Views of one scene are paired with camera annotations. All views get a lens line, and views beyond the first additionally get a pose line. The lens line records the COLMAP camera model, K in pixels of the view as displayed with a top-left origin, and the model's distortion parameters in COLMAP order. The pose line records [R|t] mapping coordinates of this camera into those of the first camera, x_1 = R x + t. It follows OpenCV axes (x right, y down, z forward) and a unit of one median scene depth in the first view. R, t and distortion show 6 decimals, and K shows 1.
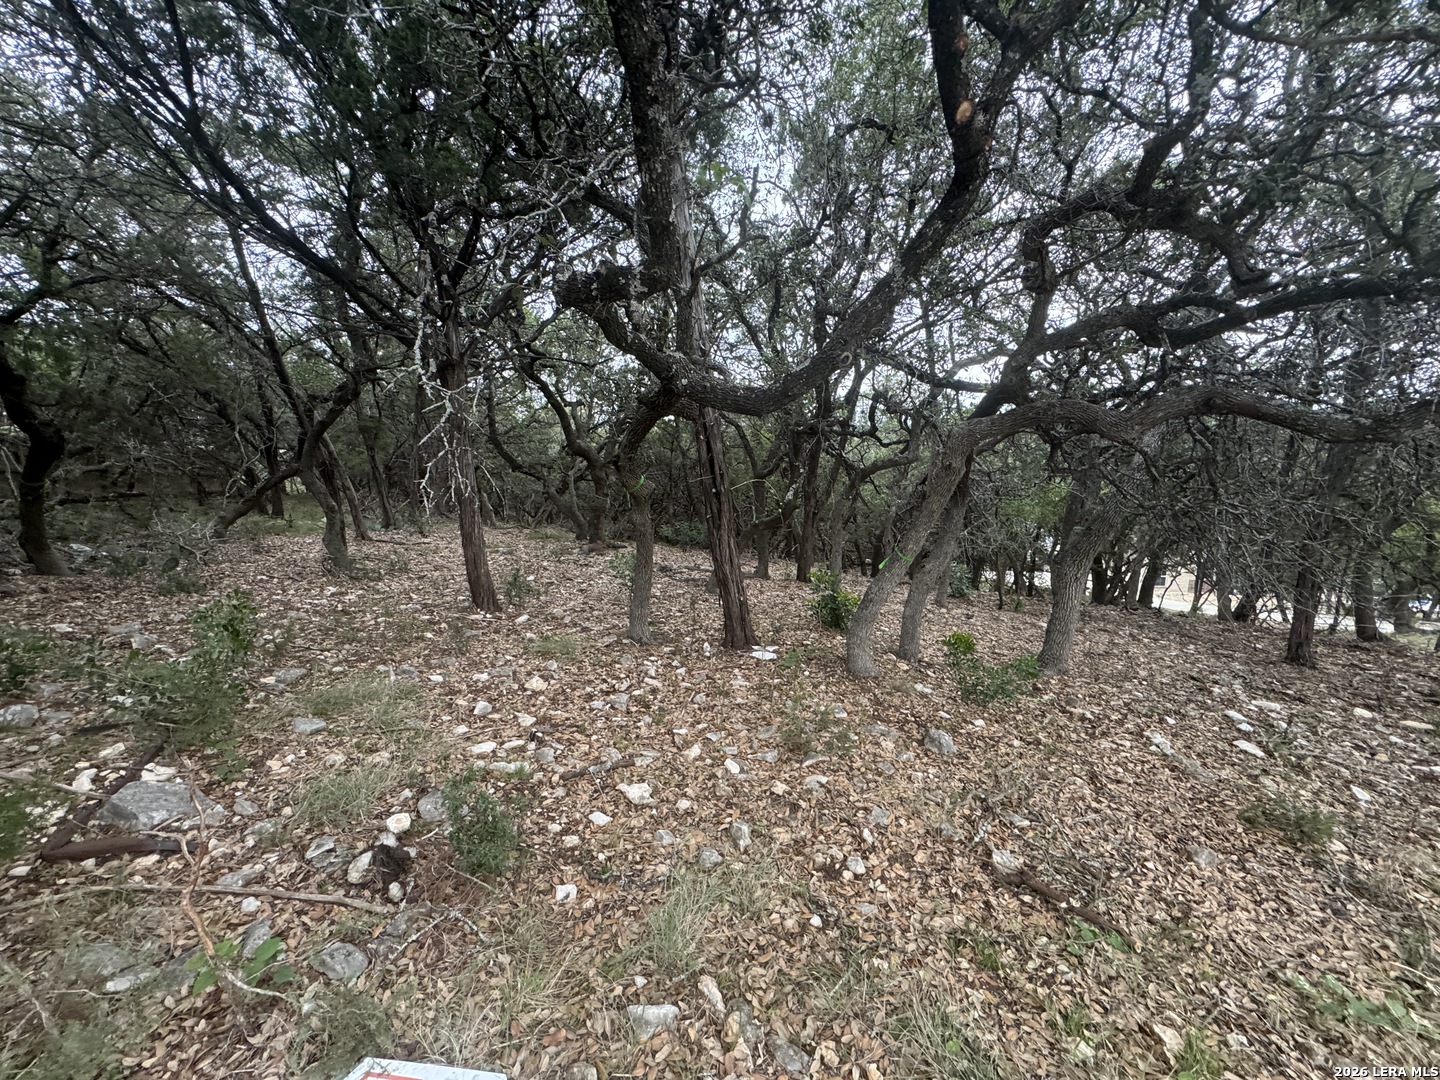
lens RADIAL K [[570.0, 0, 720.0], [0, 570.0, 540.0], [0, 0, 1]] dist [-0.000513, 0.000317]
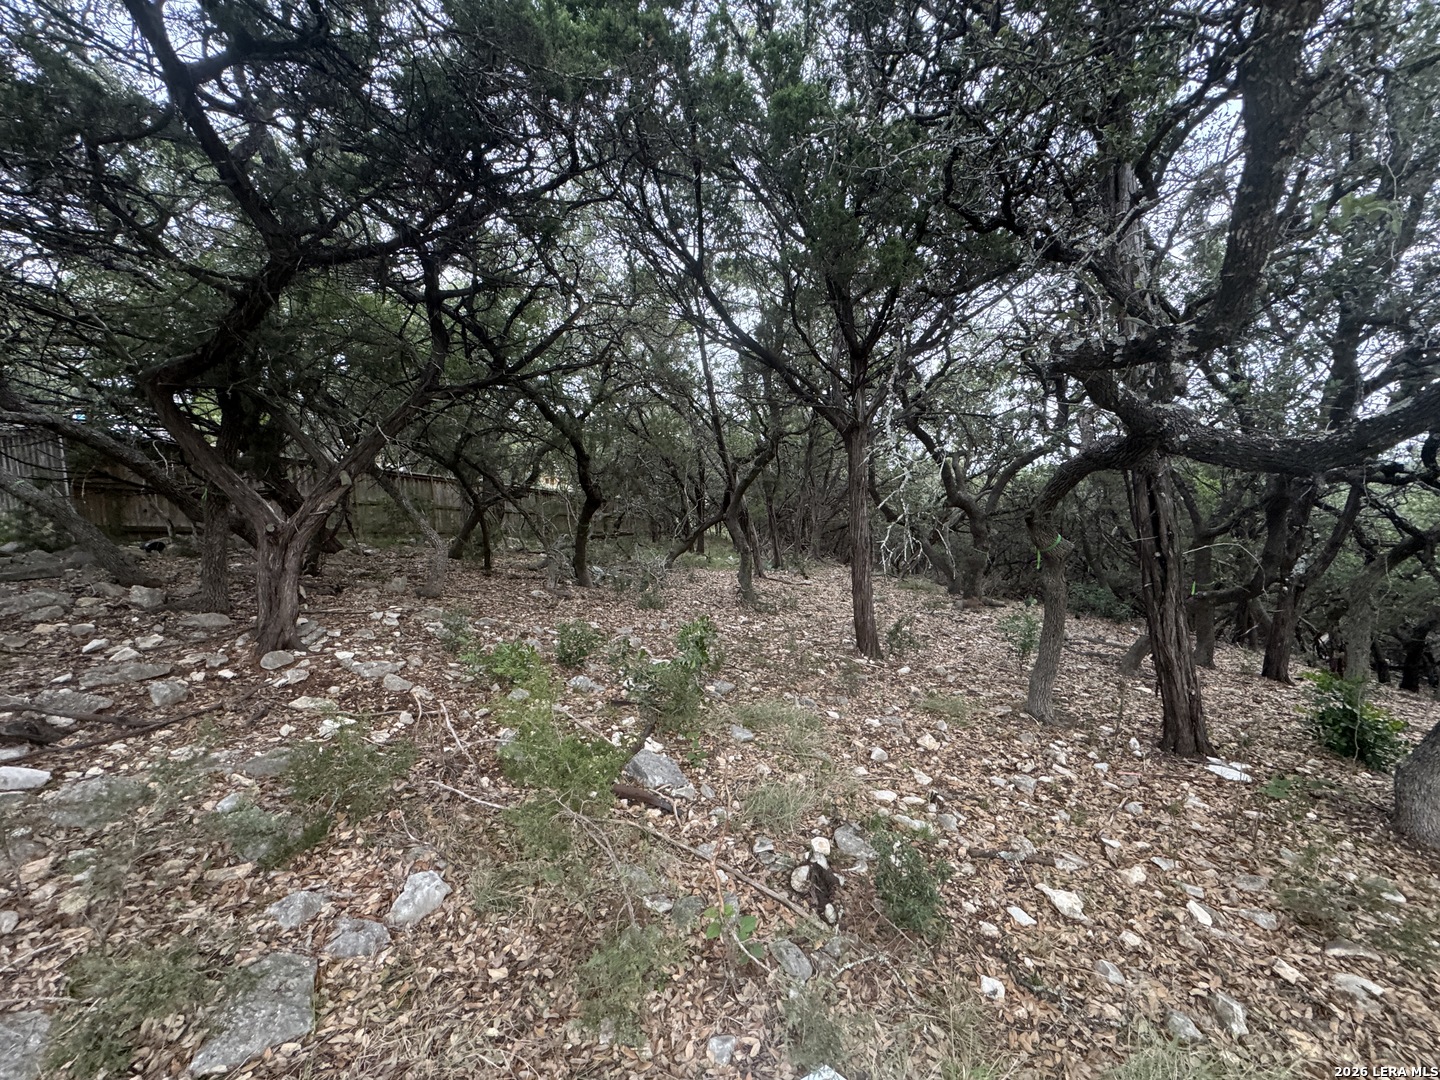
lens RADIAL K [[570.0, 0, 720.0], [0, 570.0, 540.0], [0, 0, 1]] dist [-0.000513, 0.000317]
pose [[0.823391, 0.038195, -0.566187, -0.094411], [-0.084817, 0.994808, -0.056236, -0.010588], [0.561100, 0.094326, 0.822356, -0.054688]]
